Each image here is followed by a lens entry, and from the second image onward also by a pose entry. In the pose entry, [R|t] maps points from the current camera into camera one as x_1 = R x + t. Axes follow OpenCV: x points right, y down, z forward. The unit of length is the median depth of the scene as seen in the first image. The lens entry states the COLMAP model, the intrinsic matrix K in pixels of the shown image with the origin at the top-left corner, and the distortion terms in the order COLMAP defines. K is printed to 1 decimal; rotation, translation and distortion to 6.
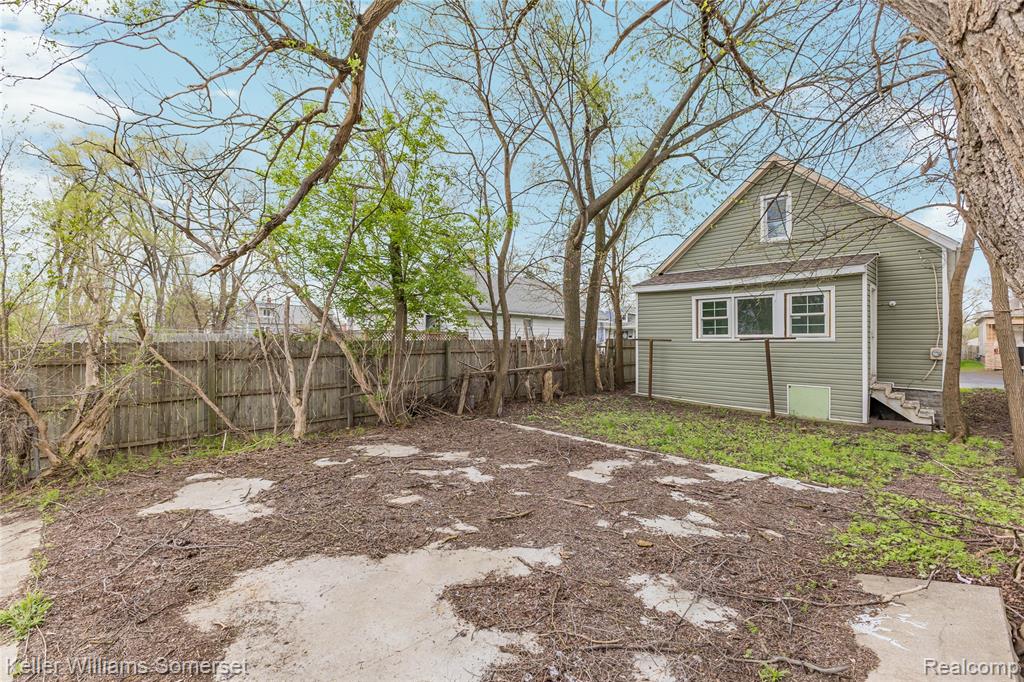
lens RADIAL K [[451.7, 0, 512.0], [0, 451.7, 341.0], [0, 0, 1]] dist [-0.019886, 0.000139]
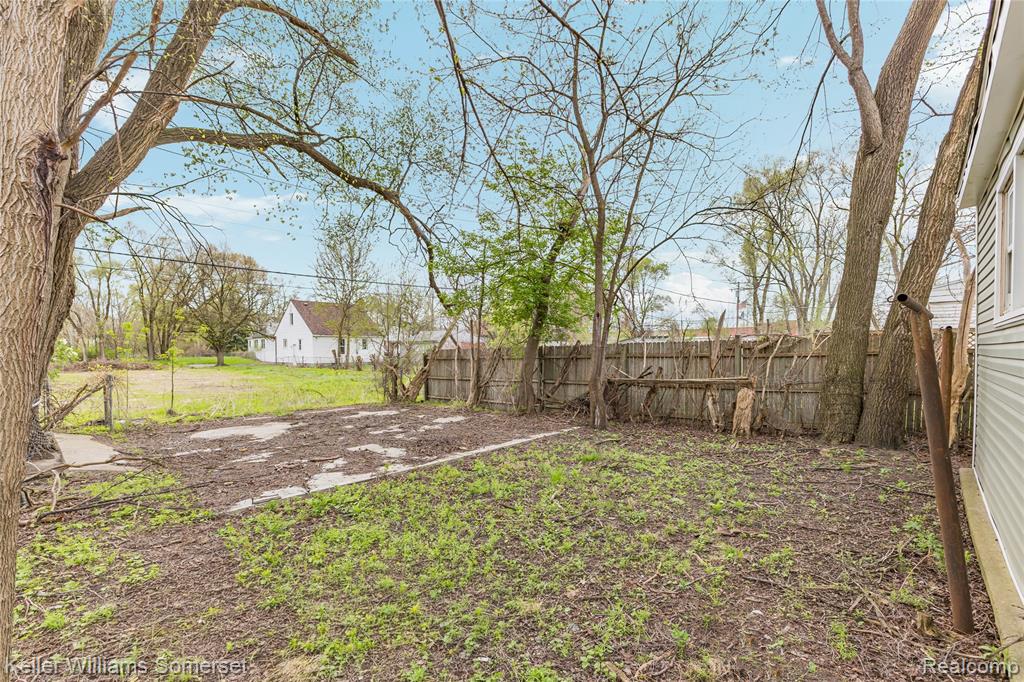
lens RADIAL K [[451.7, 0, 512.0], [0, 451.7, 341.0], [0, 0, 1]] dist [-0.019886, 0.000139]
pose [[0.060088, -0.030012, -0.997742, 0.835640], [0.000358, 0.999548, -0.030045, 0.018747], [0.998193, 0.001448, 0.060072, 0.749665]]
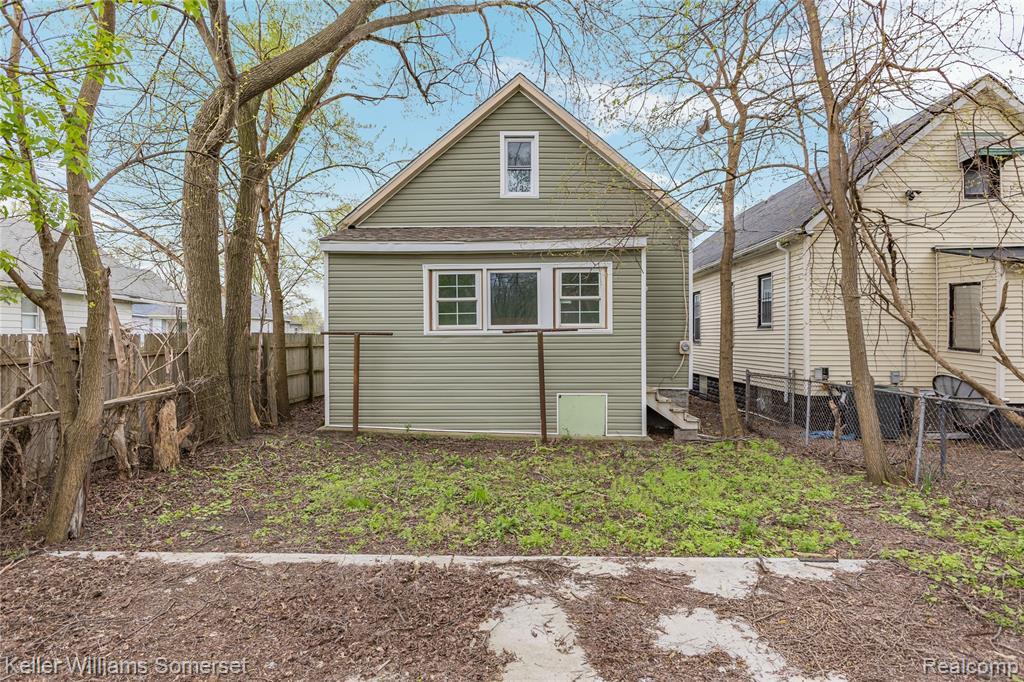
lens RADIAL K [[587.0, 0, 512.0], [0, 587.0, 341.0], [0, 0, 1]] dist [-0.000059, -0.000112]
pose [[0.713776, -0.011873, 0.700273, -0.104427], [0.008221, 0.999929, 0.008573, 0.002738], [-0.700325, -0.000362, 0.713824, 0.376081]]
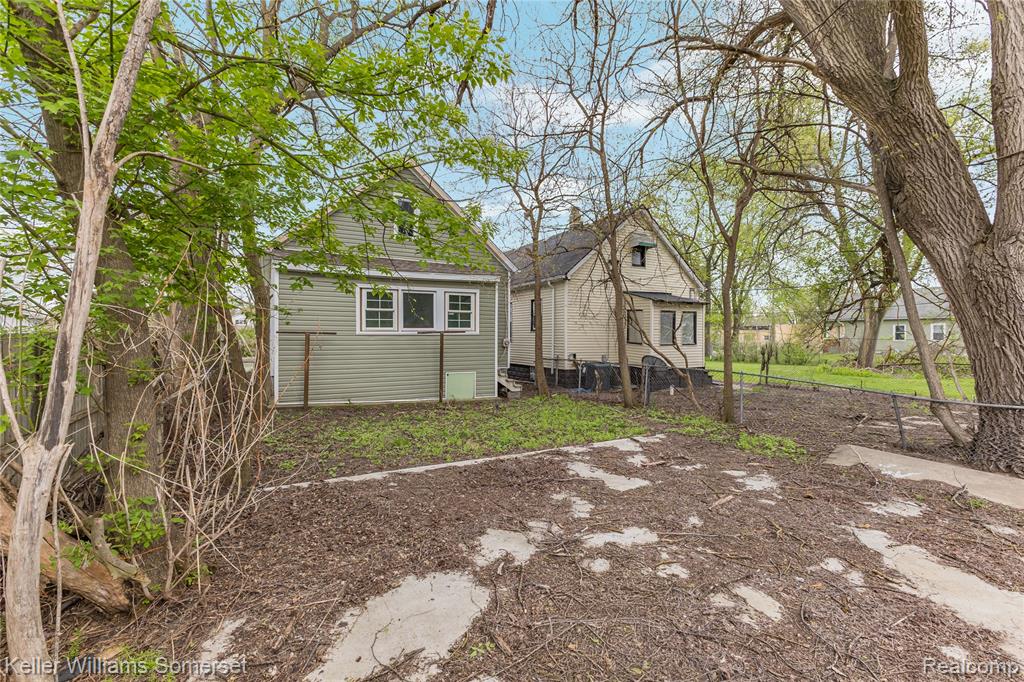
lens RADIAL K [[445.6, 0, 512.0], [0, 445.6, 341.0], [0, 0, 1]] dist [0.003625, 0.000244]
pose [[0.267652, -0.016900, 0.963367, -0.421173], [-0.000177, 0.999845, 0.017590, -0.002755], [-0.963516, -0.004879, 0.267608, 0.547900]]
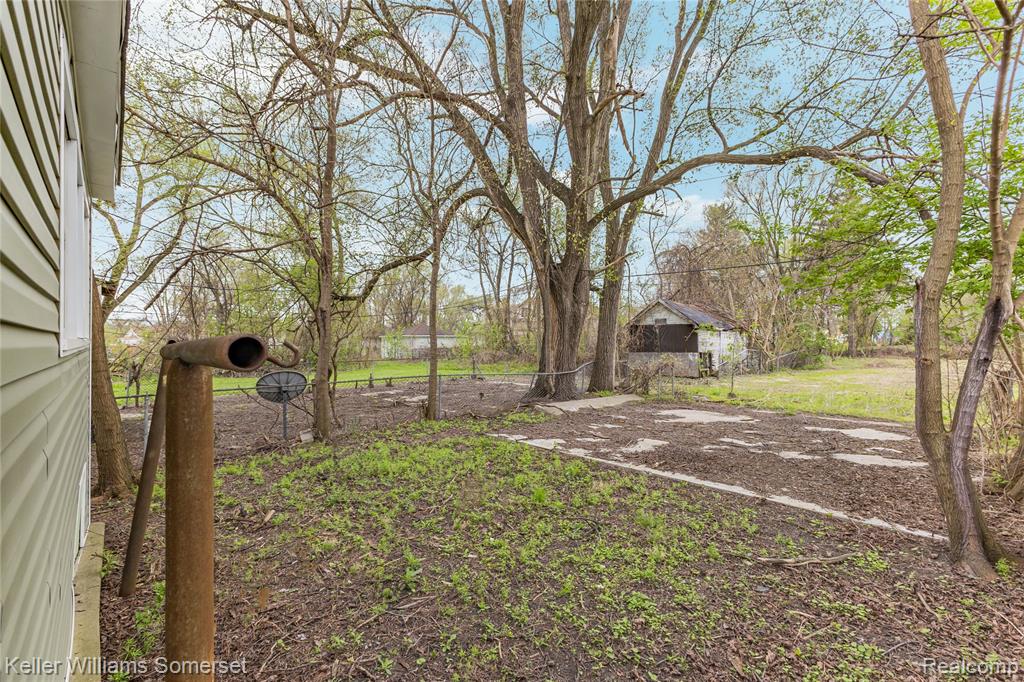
lens RADIAL K [[445.6, 0, 512.0], [0, 445.6, 341.0], [0, 0, 1]] dist [0.003625, 0.000244]
pose [[-0.999179, -0.019753, 0.035359, 0.312260], [-0.020095, 0.999754, -0.009351, 0.004448], [-0.035166, -0.010054, -0.999331, 1.327545]]
